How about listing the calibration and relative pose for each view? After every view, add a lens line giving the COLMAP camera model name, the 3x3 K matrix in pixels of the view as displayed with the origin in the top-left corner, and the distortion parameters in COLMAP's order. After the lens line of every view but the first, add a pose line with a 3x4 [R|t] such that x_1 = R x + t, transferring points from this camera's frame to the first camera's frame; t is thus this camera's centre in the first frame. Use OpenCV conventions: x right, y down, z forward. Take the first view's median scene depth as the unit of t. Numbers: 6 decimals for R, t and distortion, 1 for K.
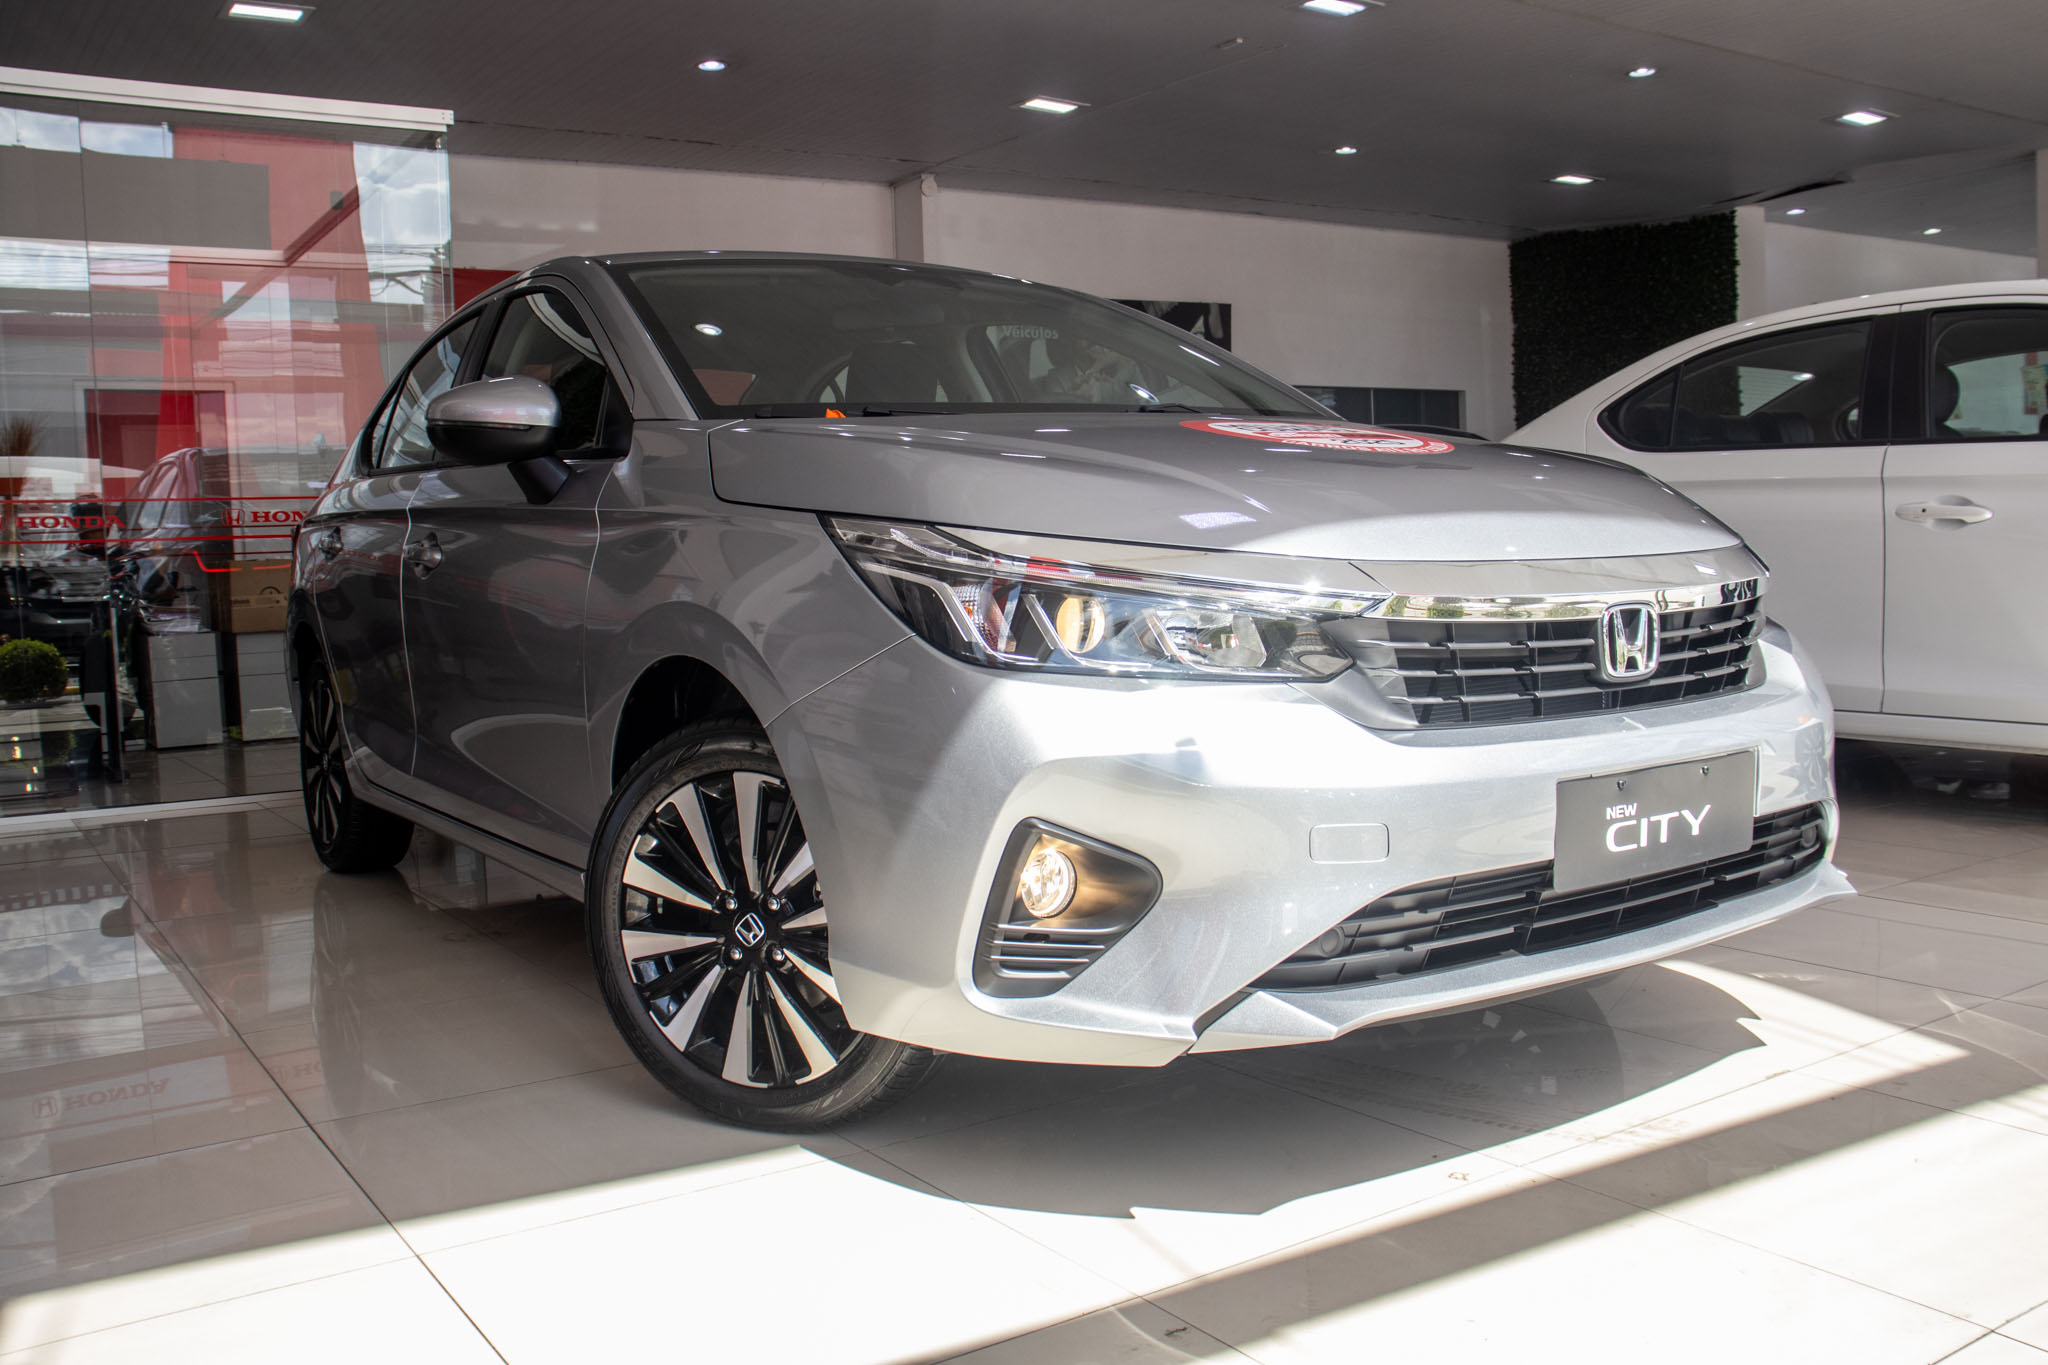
lens RADIAL K [[1713.3, 0, 1171.6], [0, 1713.3, 642.3], [0, 0, 1]] dist [-0.101491, 0.000642]
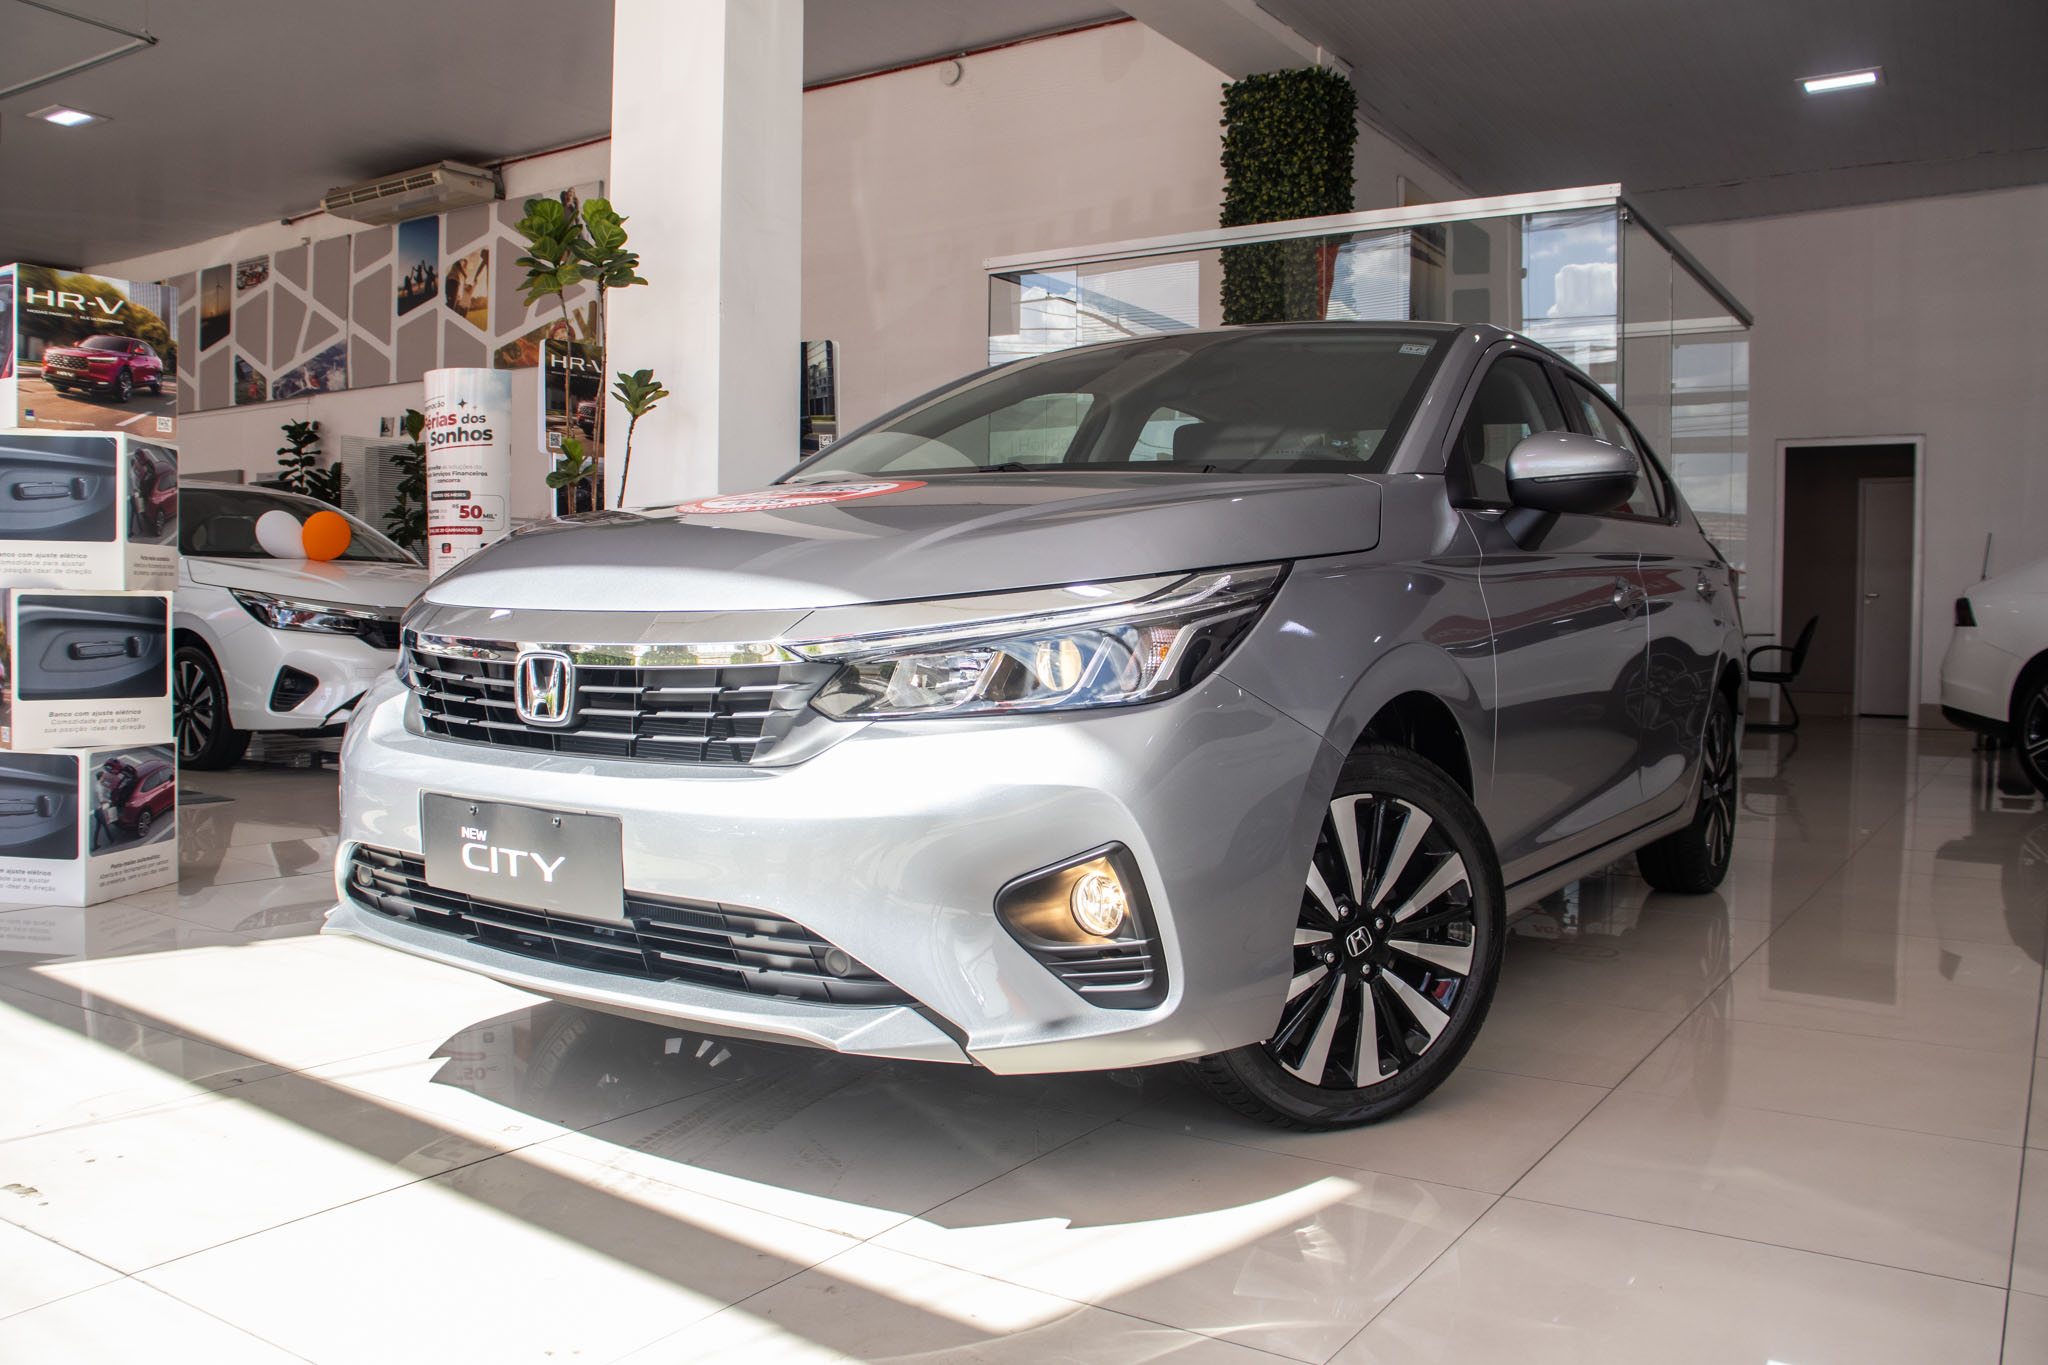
lens RADIAL K [[1803.5, 0, 1187.6], [0, 1803.5, 674.9], [0, 0, 1]] dist [-0.160635, 0.129971]
pose [[0.361829, 0.067756, -0.929779, 1.465440], [-0.081490, 0.995836, 0.040857, -0.088879], [0.928676, 0.060984, 0.365844, 0.972954]]
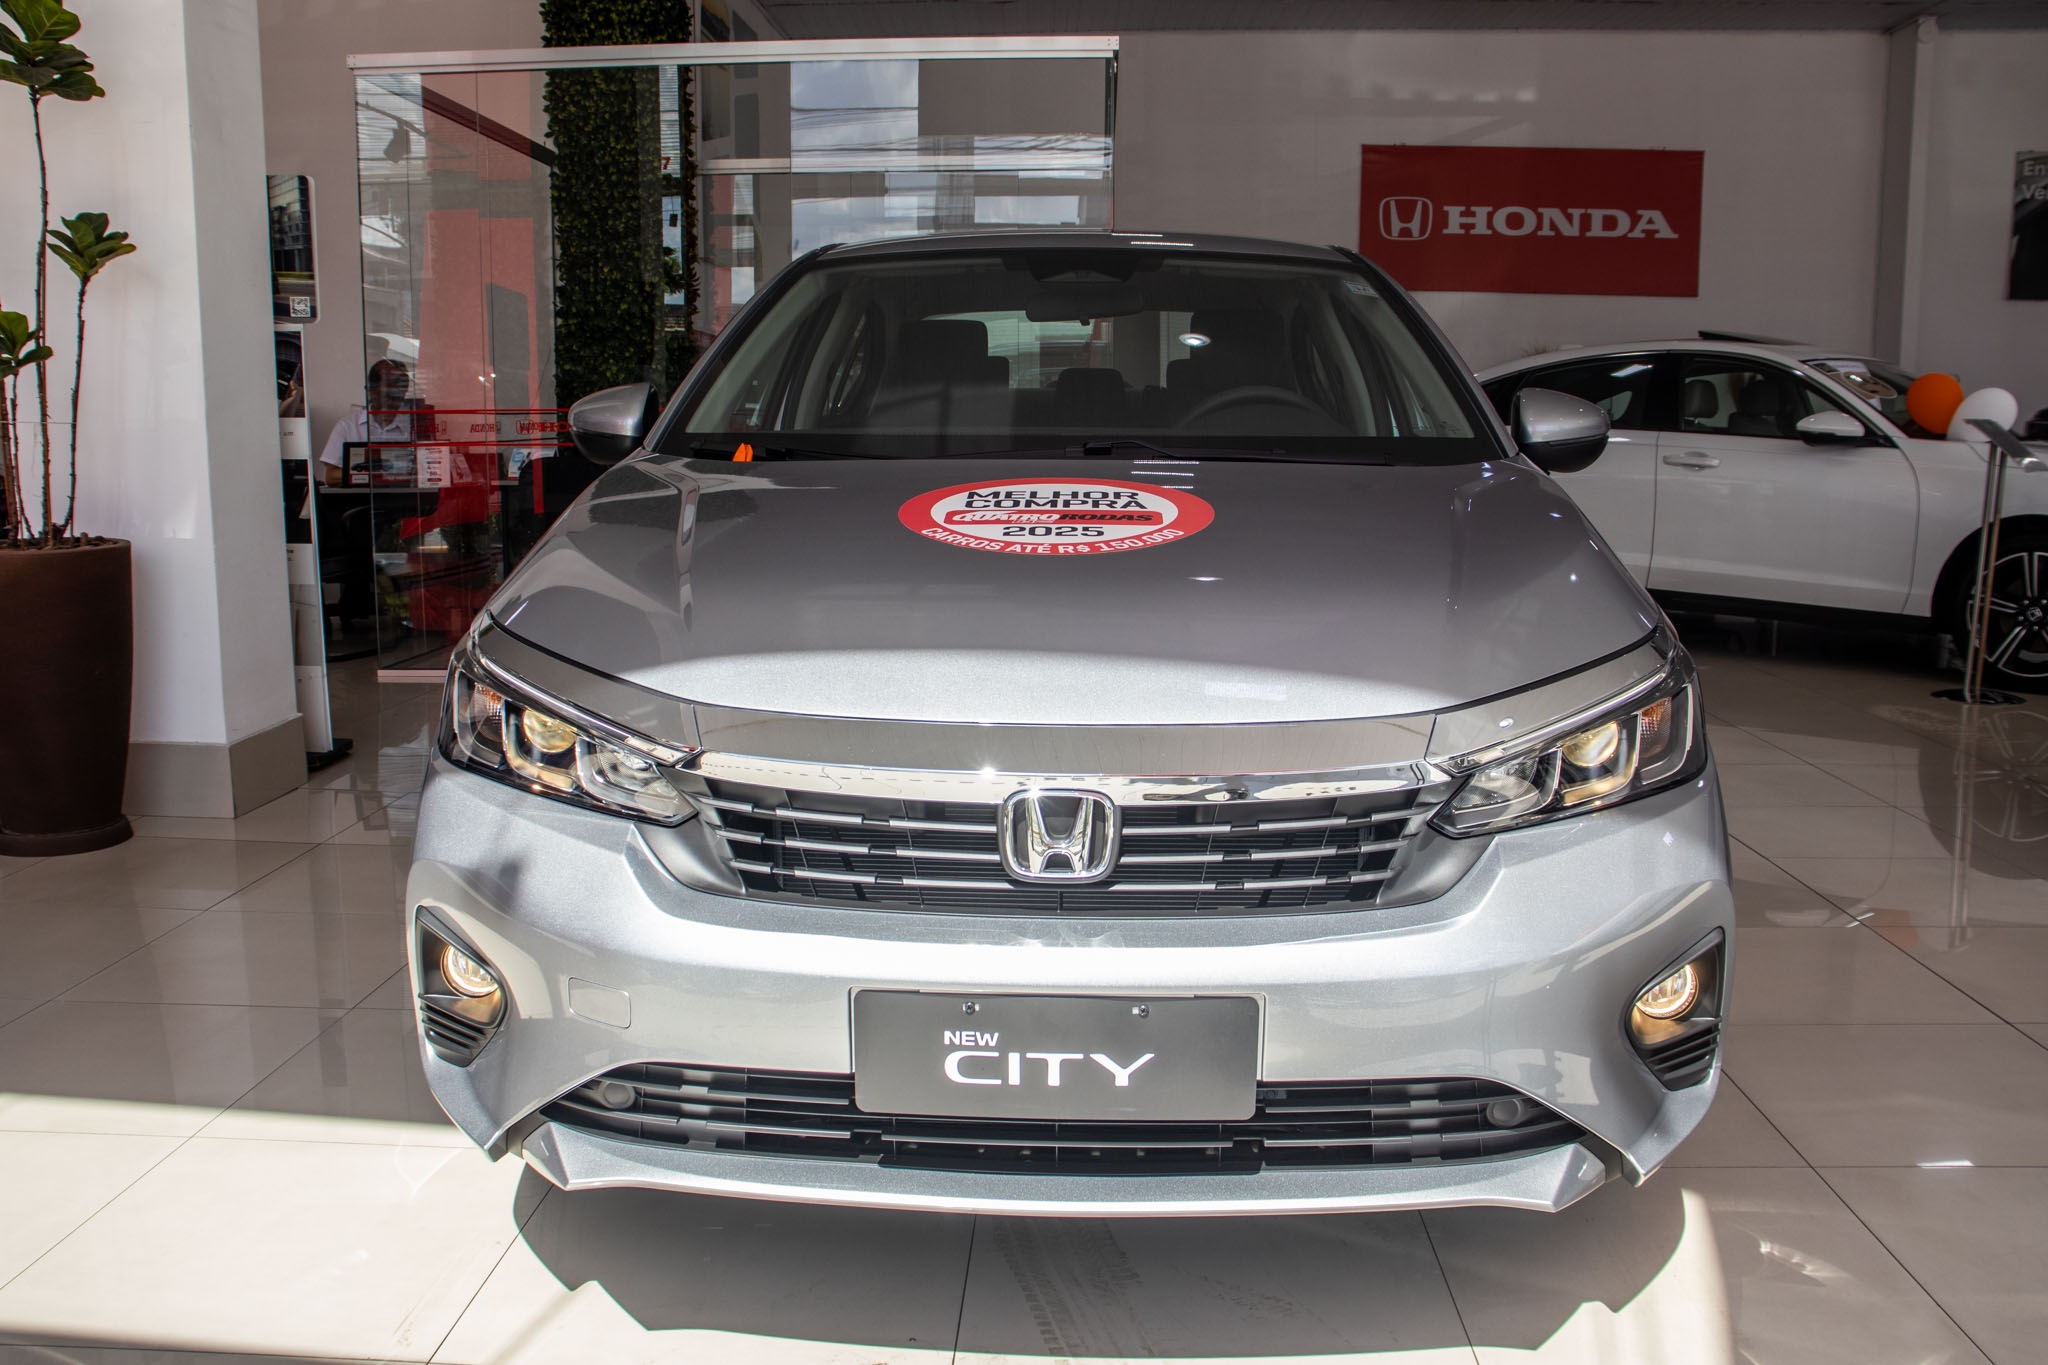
lens RADIAL K [[1803.5, 0, 1187.6], [0, 1803.5, 674.9], [0, 0, 1]] dist [-0.160635, 0.129971]
pose [[0.797547, 0.131406, -0.588771, 0.815050], [-0.071516, 0.989700, 0.124012, -0.187158], [0.599002, -0.056798, 0.798730, 0.360943]]
